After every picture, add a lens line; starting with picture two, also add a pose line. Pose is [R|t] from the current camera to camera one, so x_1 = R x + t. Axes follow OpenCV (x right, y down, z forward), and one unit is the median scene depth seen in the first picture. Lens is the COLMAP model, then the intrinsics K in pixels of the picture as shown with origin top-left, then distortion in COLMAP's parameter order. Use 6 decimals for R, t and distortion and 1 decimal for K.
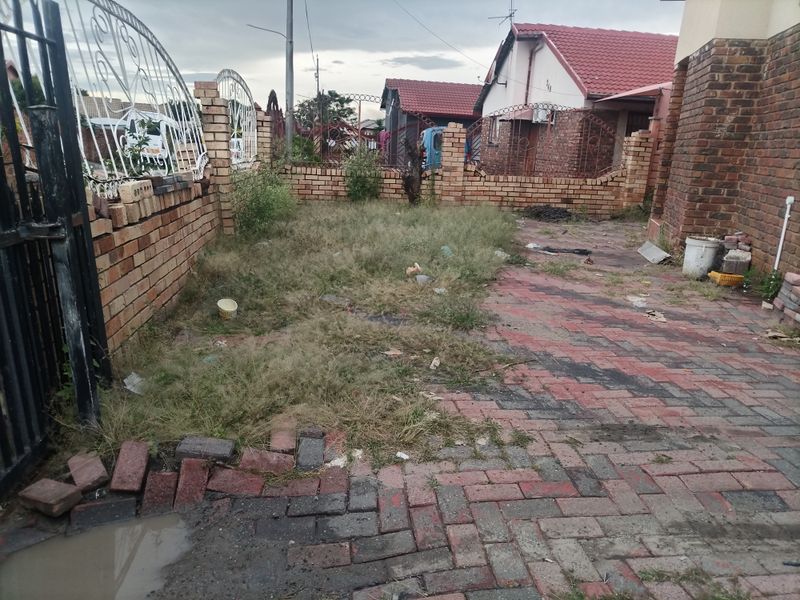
lens RADIAL K [[589.4, 0, 400.3], [0, 589.4, 300.1], [0, 0, 1]] dist [0.033131, -0.039931]
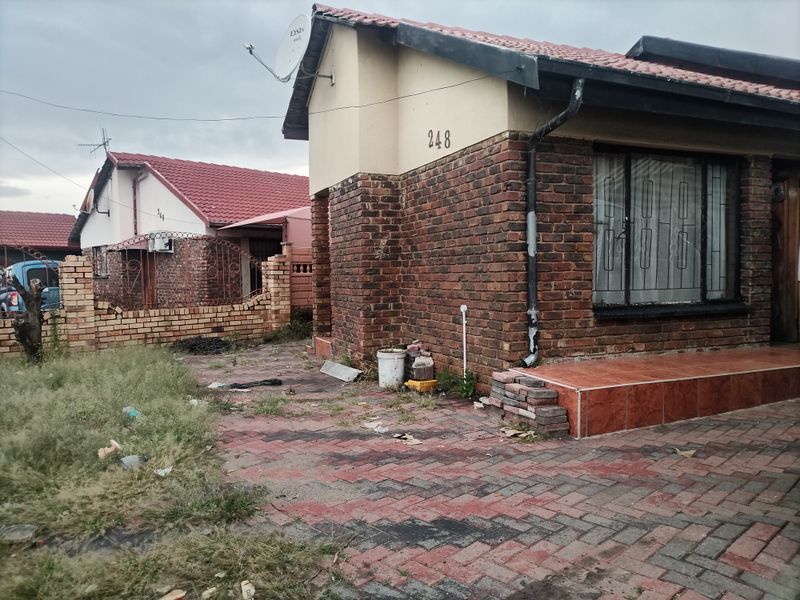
lens RADIAL K [[589.4, 0, 400.3], [0, 589.4, 300.1], [0, 0, 1]] dist [0.033131, -0.039931]
pose [[0.792576, -0.090335, 0.603044, -0.091319], [0.211136, 0.968445, -0.132423, -0.045469], [-0.572053, 0.232279, 0.786639, 0.135197]]
